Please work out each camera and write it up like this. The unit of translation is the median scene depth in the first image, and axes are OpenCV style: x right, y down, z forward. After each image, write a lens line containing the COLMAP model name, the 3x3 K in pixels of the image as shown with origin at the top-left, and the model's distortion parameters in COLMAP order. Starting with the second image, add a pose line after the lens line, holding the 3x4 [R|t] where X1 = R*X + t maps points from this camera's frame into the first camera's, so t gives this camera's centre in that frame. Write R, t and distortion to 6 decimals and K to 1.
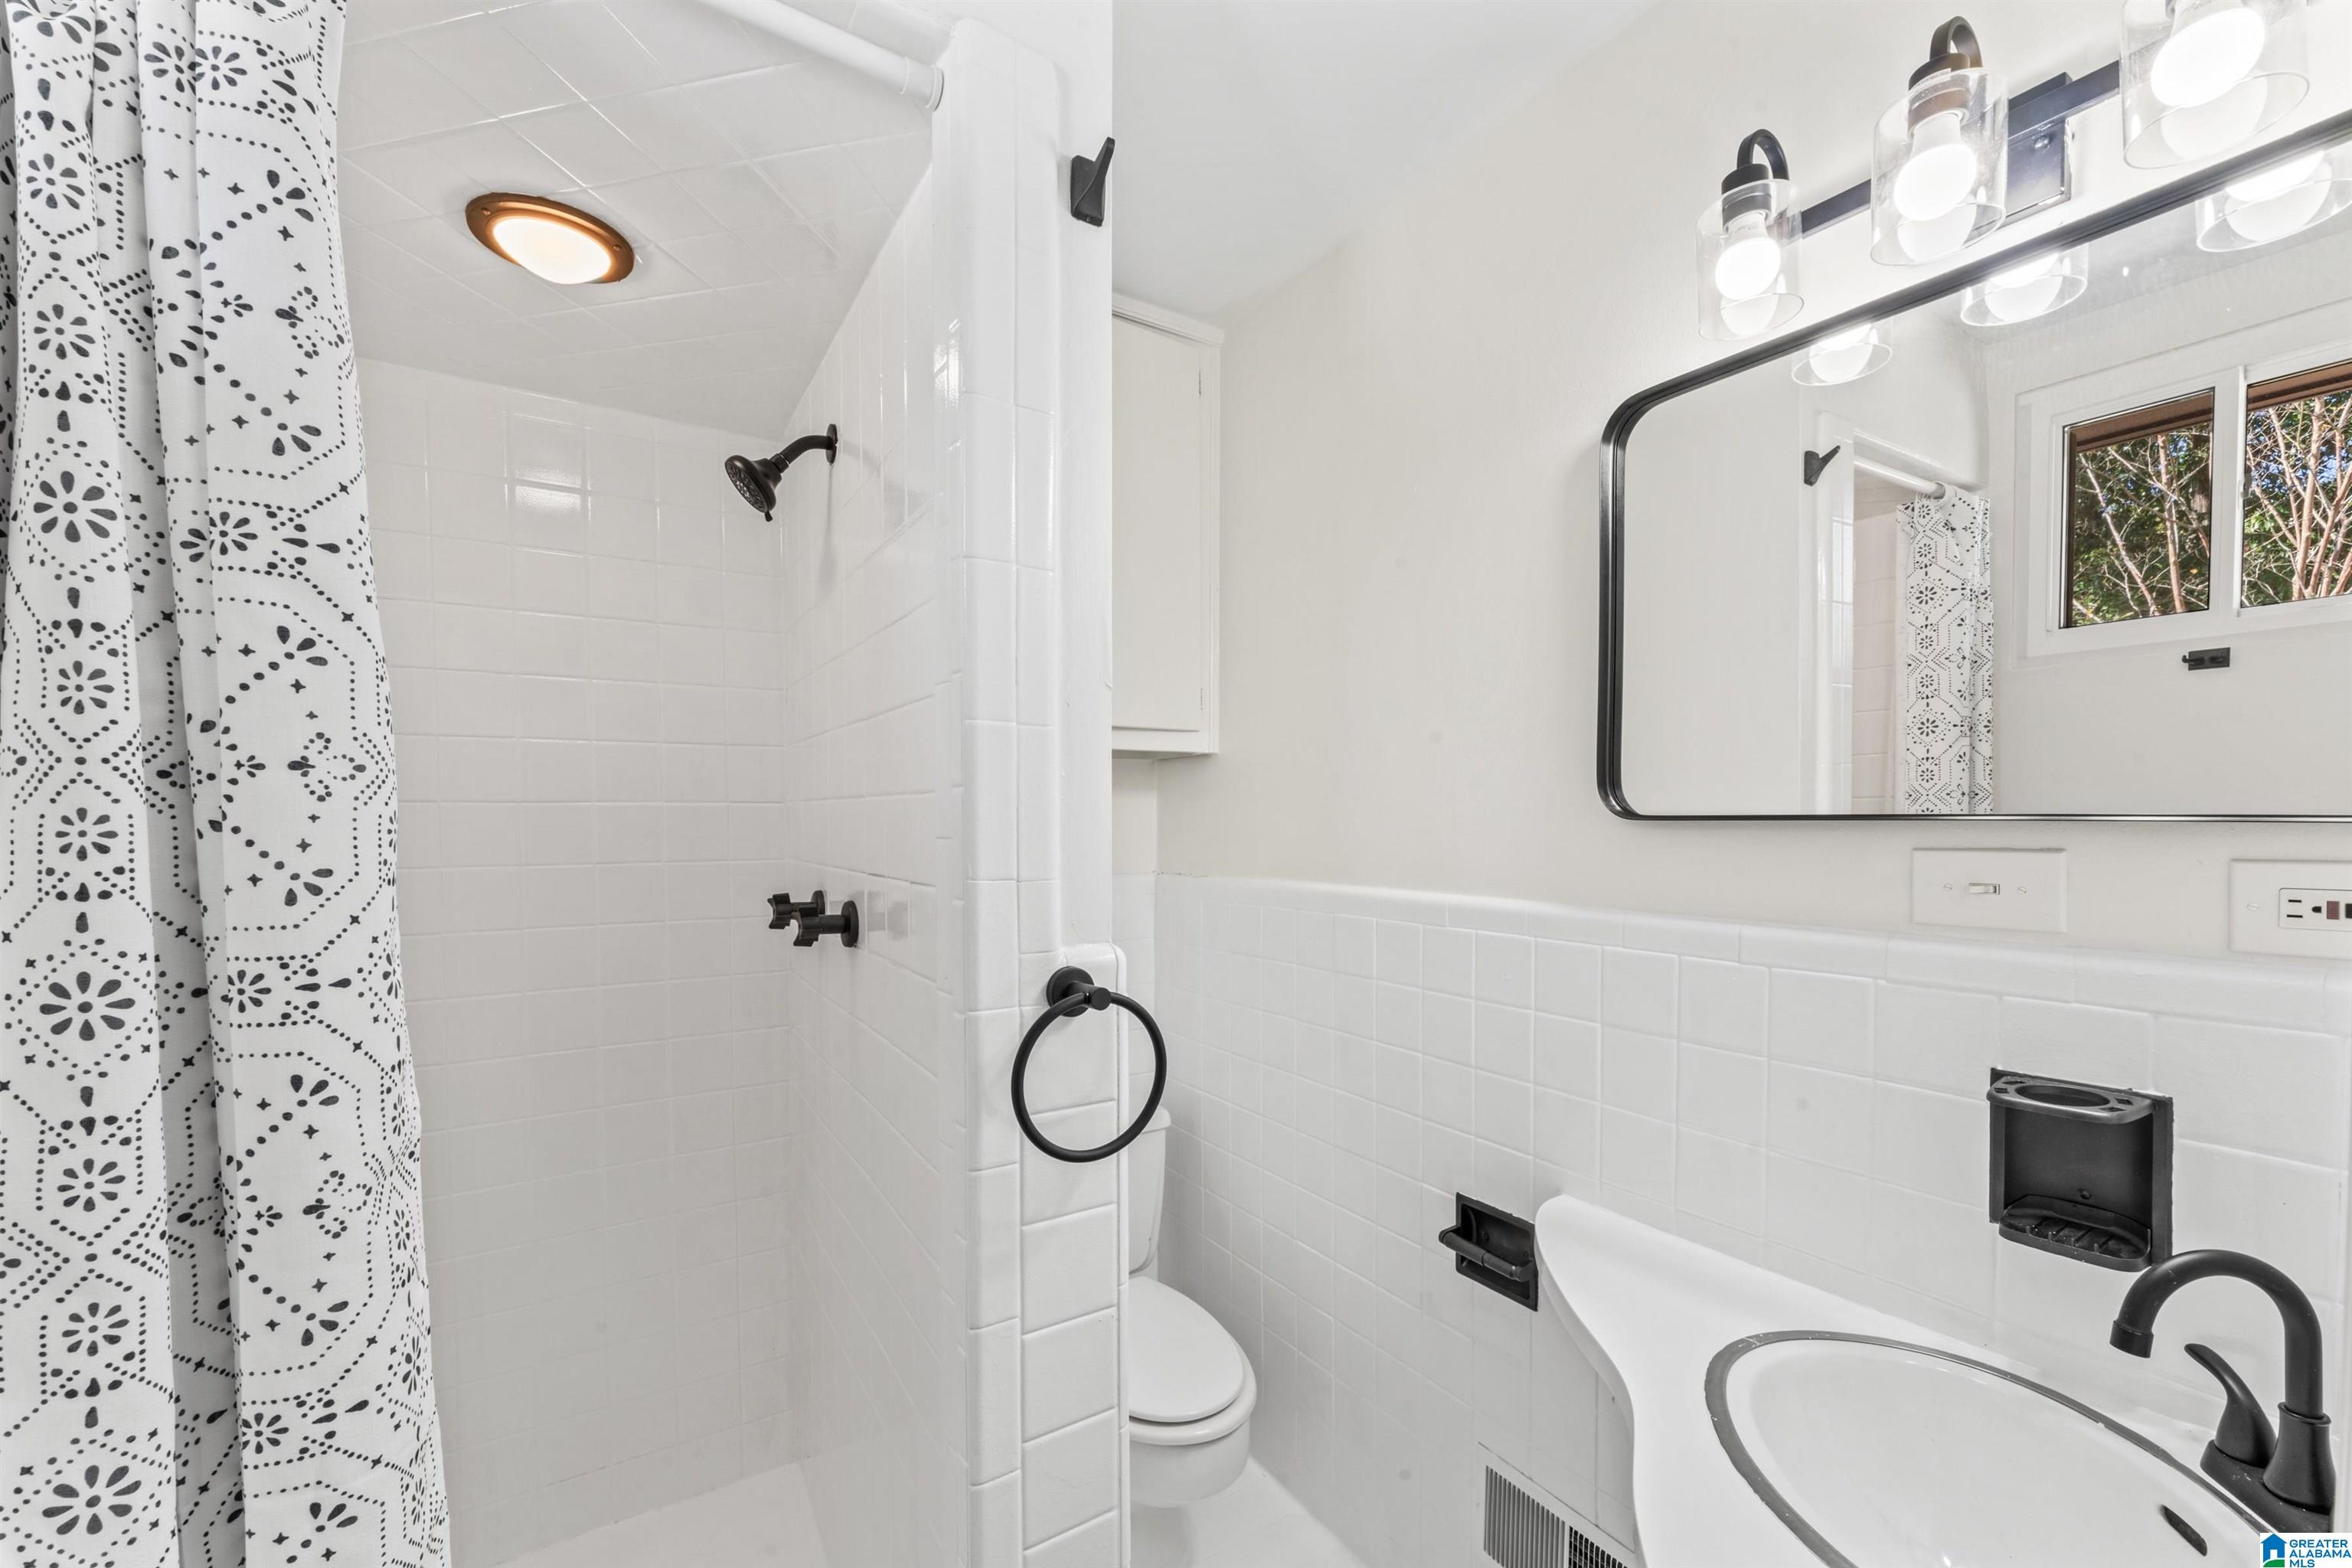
lens RADIAL K [[940.3, 0, 1173.3], [0, 940.3, 839.3], [0, 0, 1]] dist [-0.000724, -0.000031]
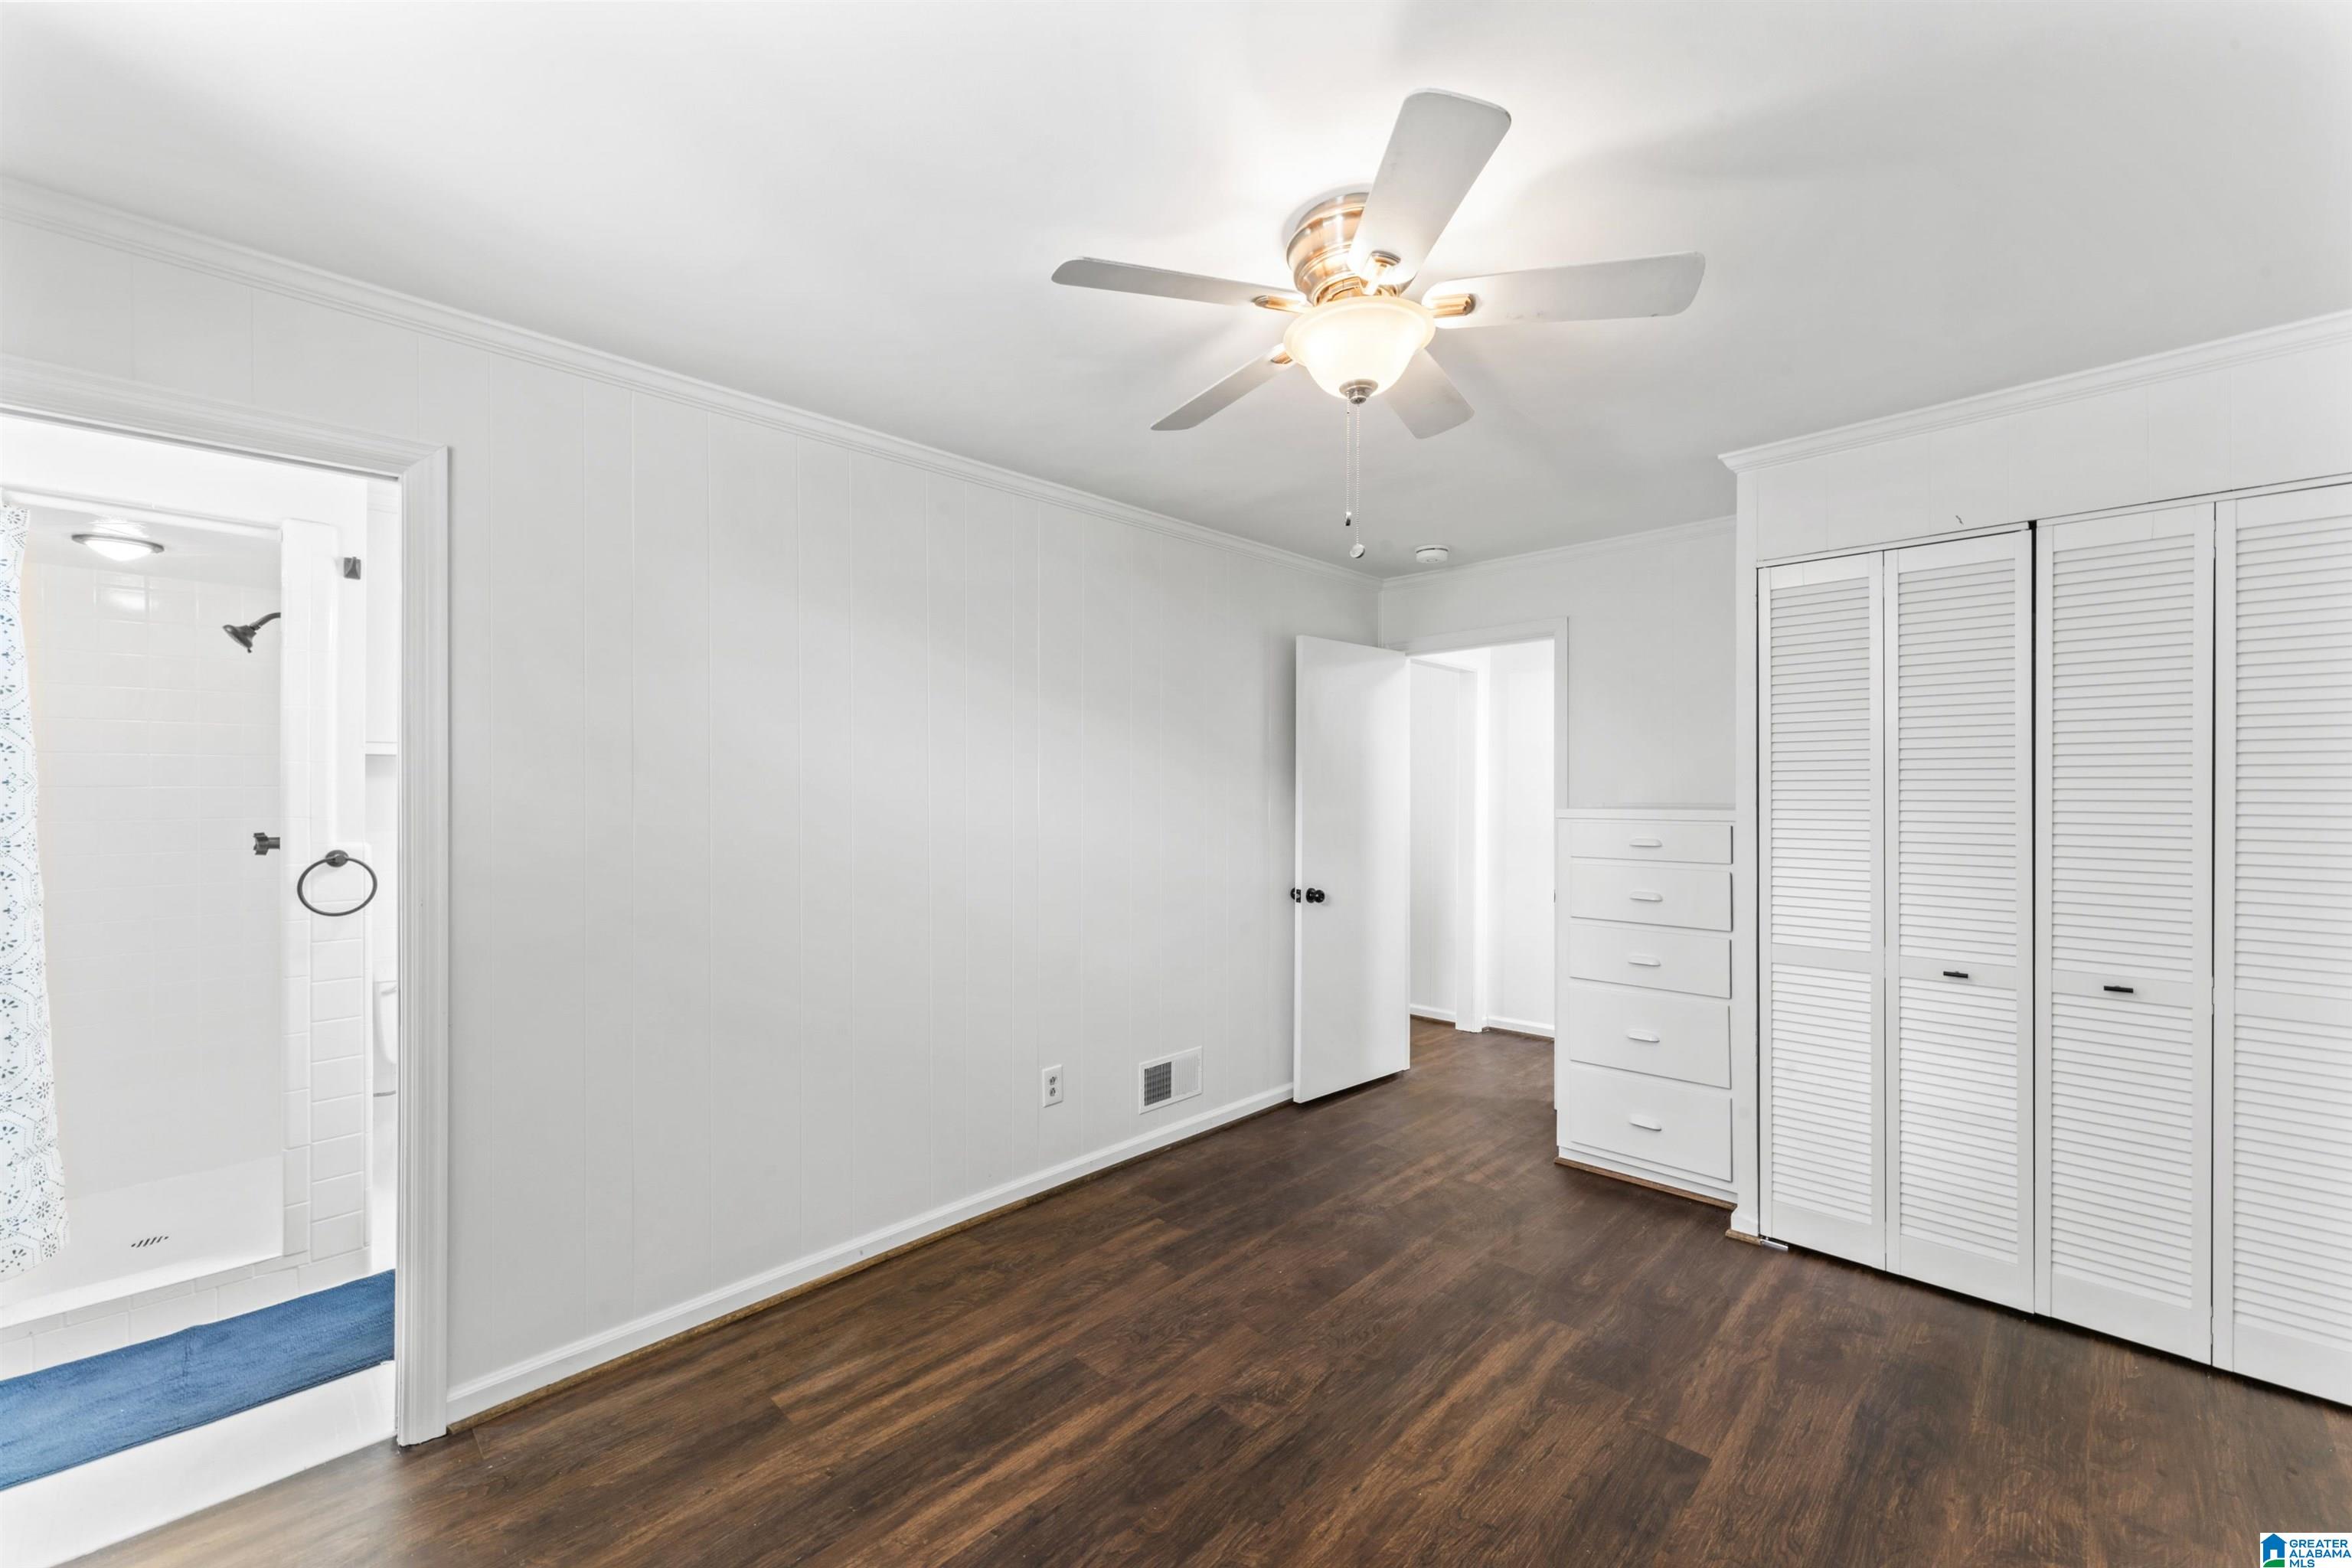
lens RADIAL K [[929.9, 0, 1176.0], [0, 929.9, 784.0], [0, 0, 1]] dist [0.001289, 0.000208]
pose [[0.973199, -0.001381, 0.229960, 1.682884], [0.008313, 0.999540, -0.029178, 0.043934], [-0.229814, 0.030308, 0.972763, -2.262459]]
